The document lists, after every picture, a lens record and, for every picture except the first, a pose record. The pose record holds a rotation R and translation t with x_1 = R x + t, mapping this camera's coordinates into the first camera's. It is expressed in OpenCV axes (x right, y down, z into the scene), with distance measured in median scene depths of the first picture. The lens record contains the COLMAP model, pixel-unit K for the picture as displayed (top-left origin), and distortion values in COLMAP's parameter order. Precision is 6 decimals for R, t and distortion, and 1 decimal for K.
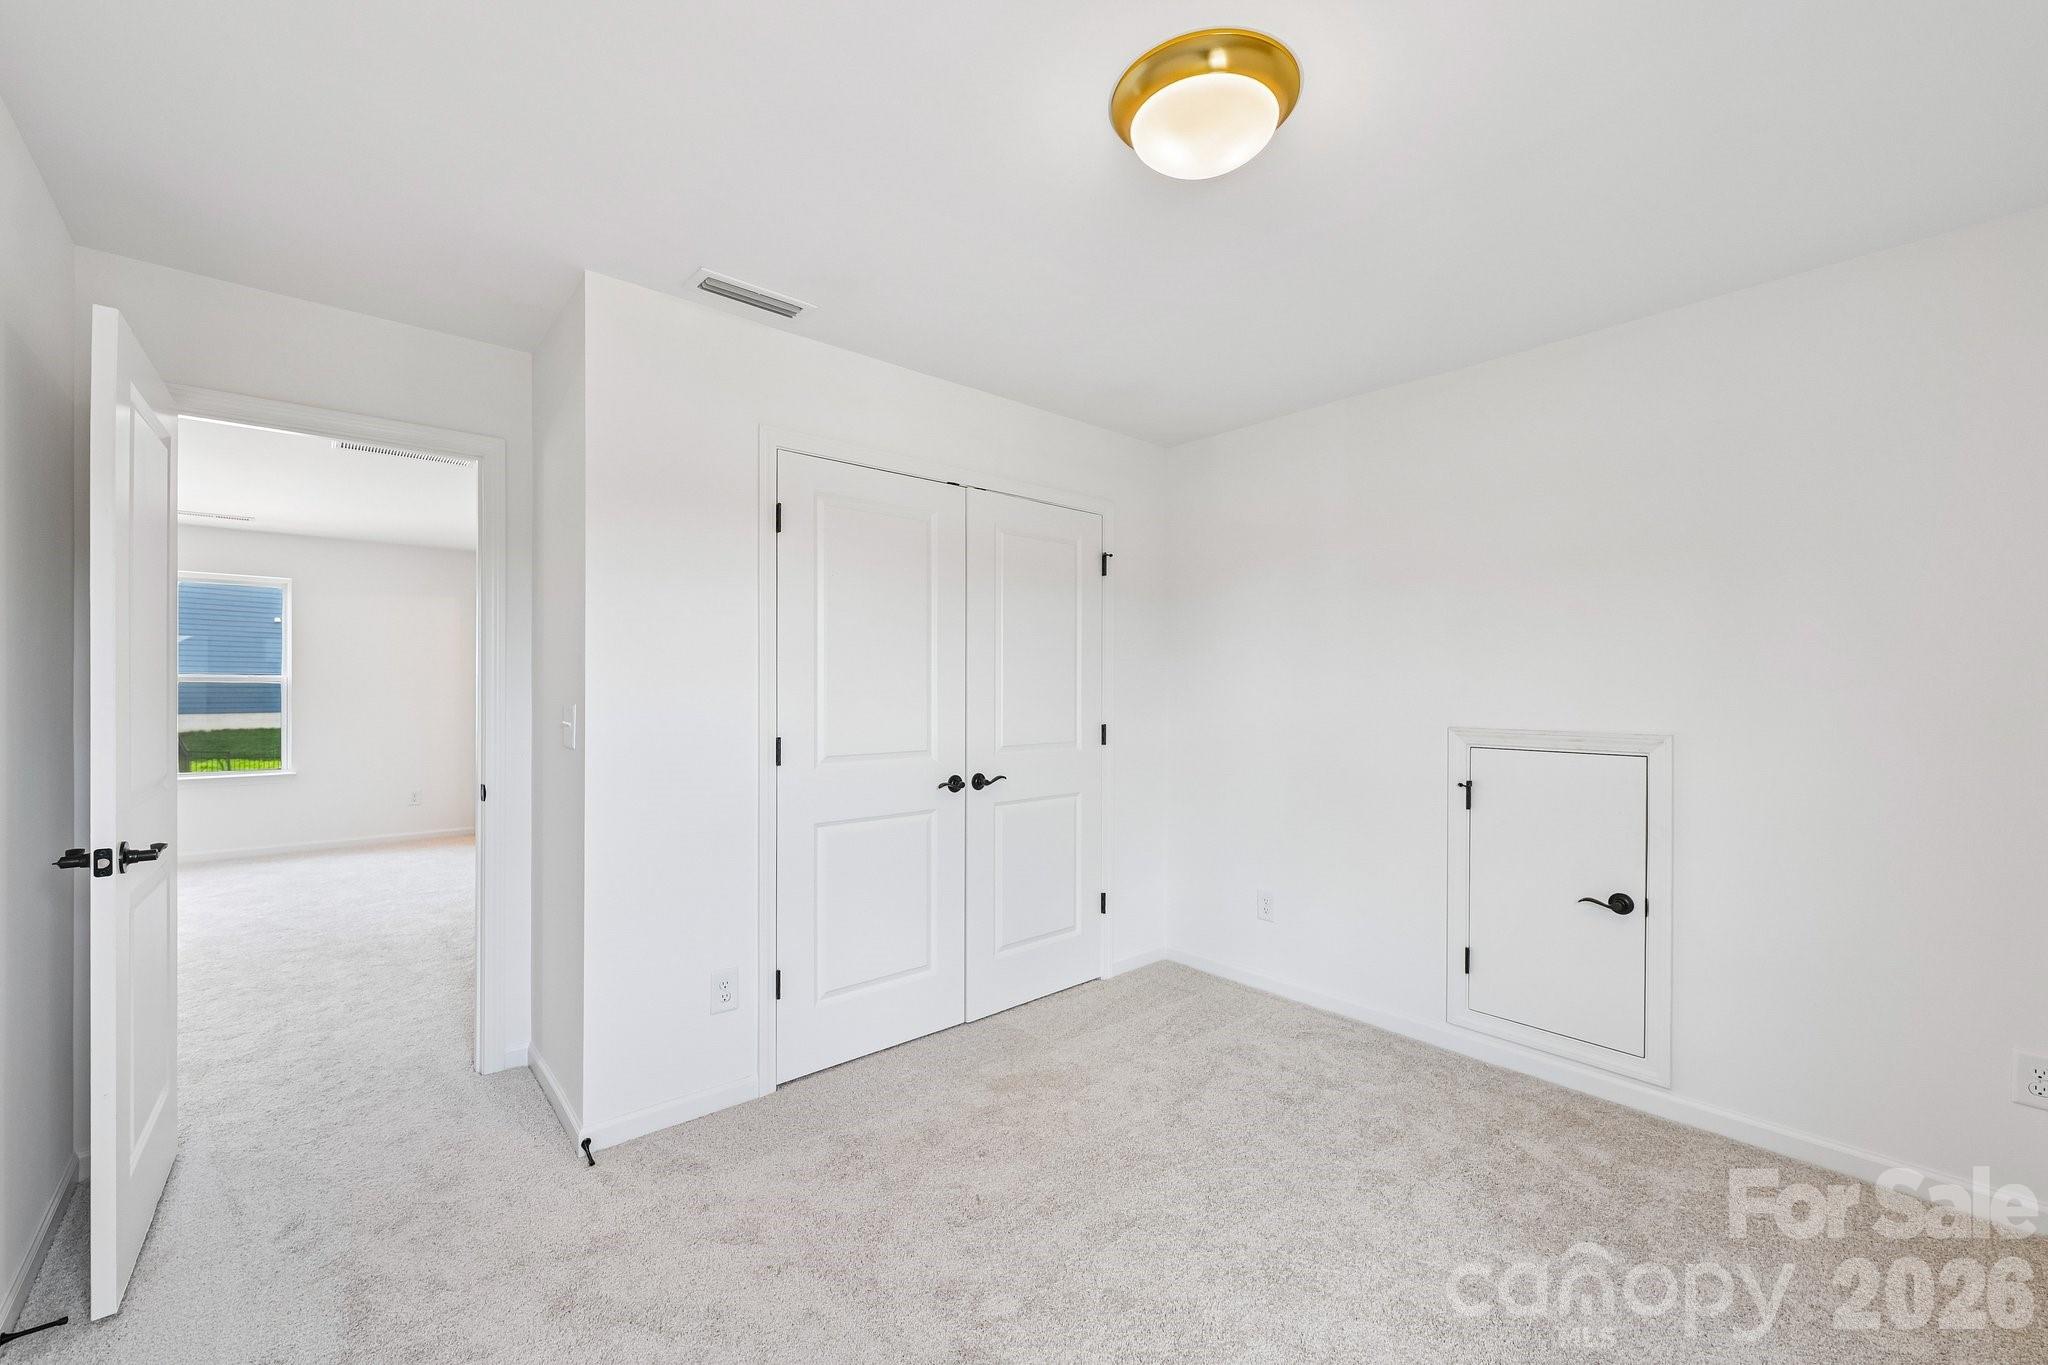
lens RADIAL K [[826.7, 0, 1018.2], [0, 826.7, 681.6], [0, 0, 1]] dist [0.001799, 0.000076]
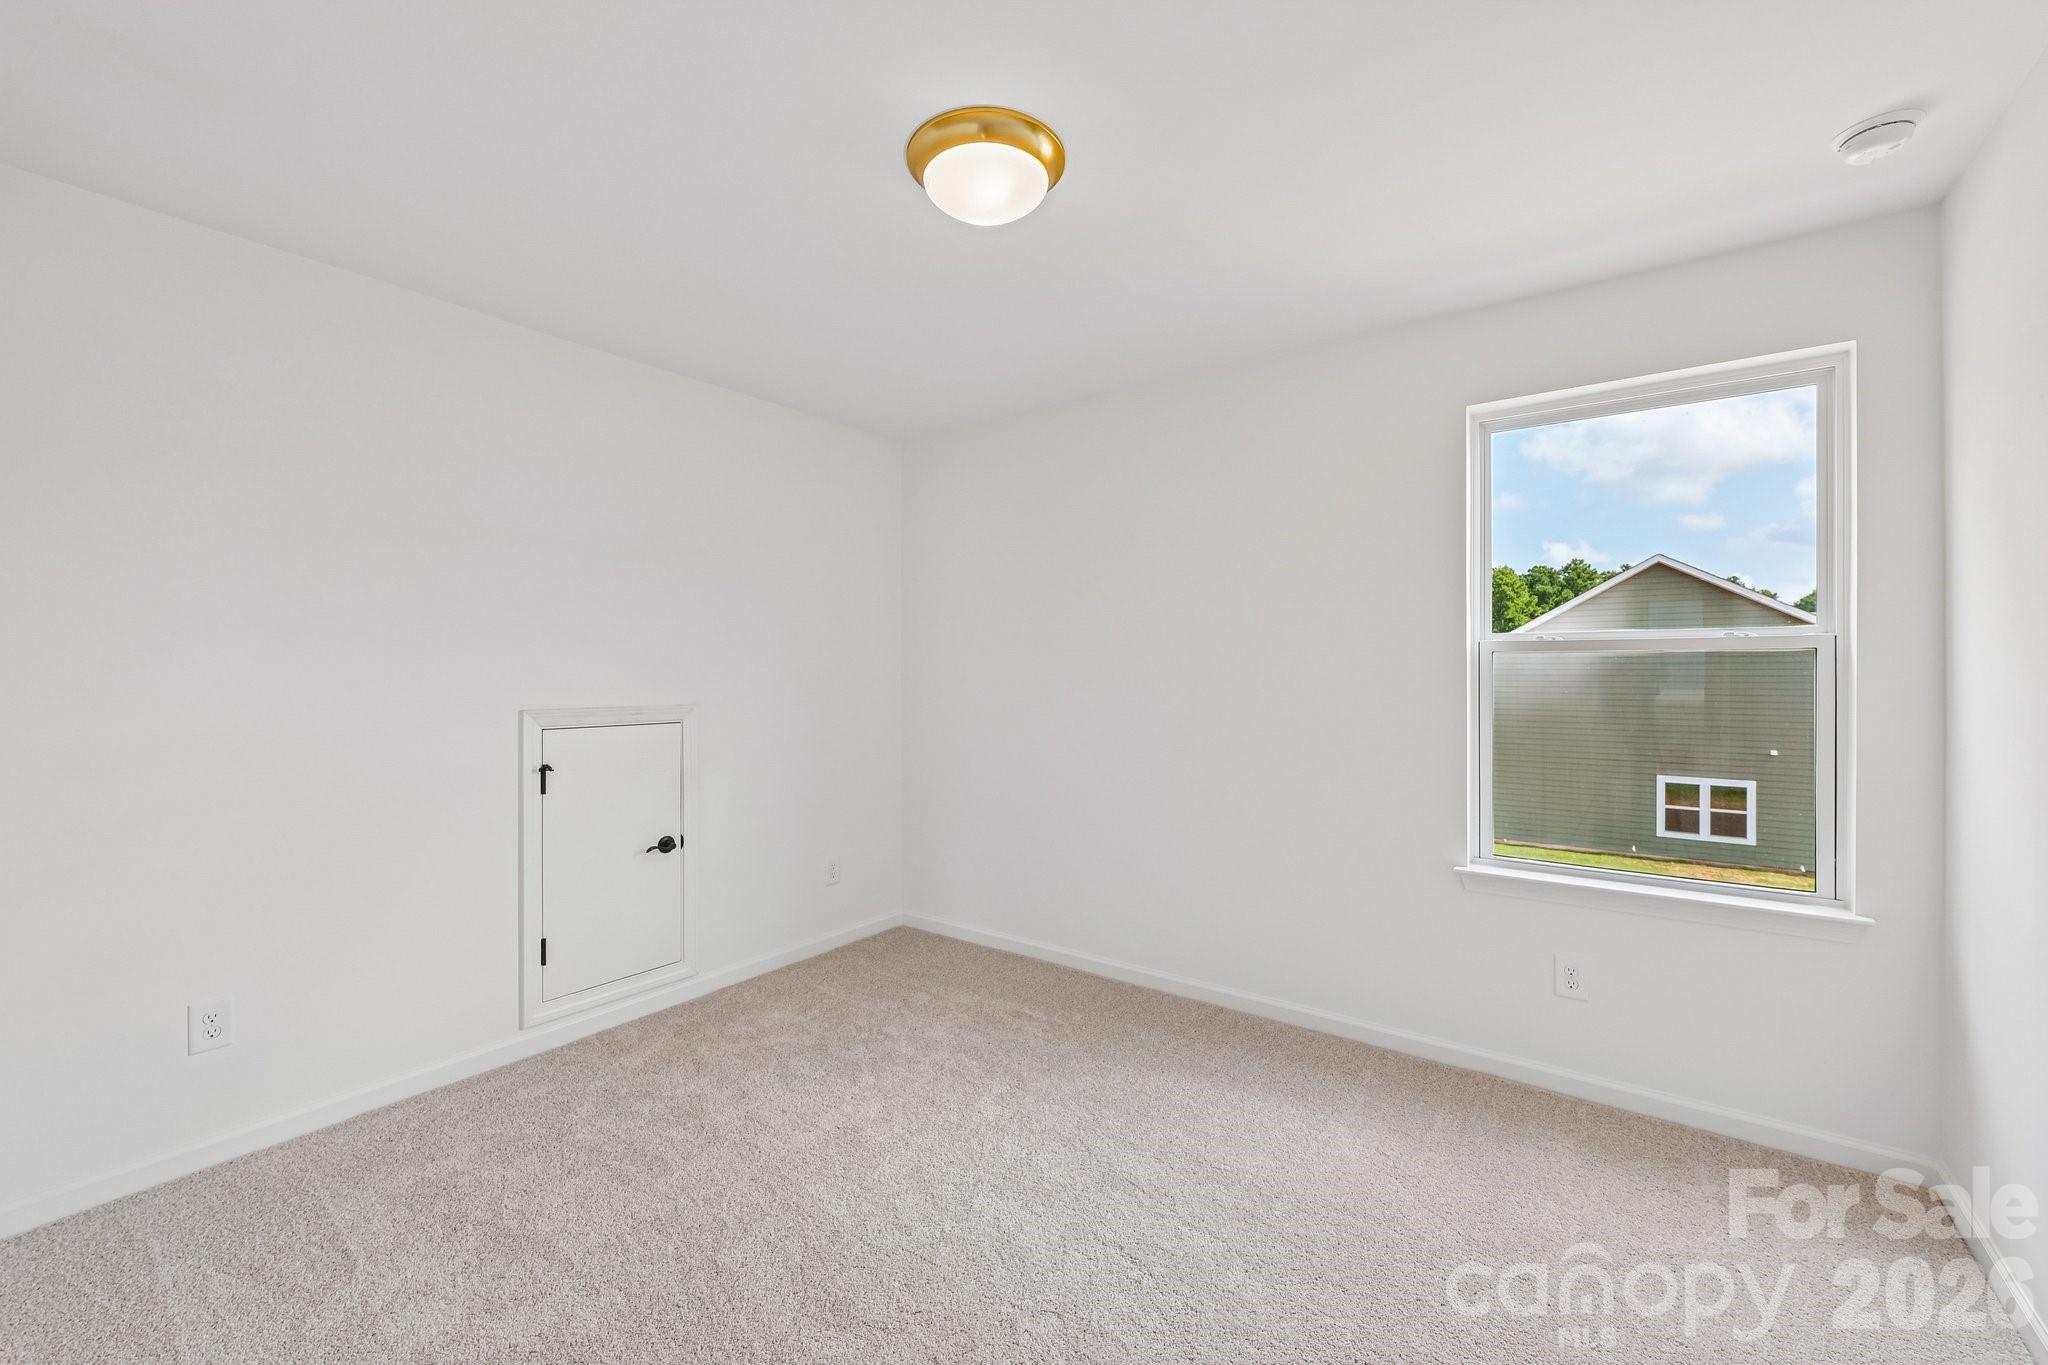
lens RADIAL K [[826.7, 0, 1018.2], [0, 826.7, 681.6], [0, 0, 1]] dist [0.001799, 0.000076]
pose [[-0.220598, -0.012488, 0.975285, -0.554119], [-0.008830, 0.999903, 0.010806, 0.009339], [-0.975325, -0.006229, -0.220686, 0.739020]]
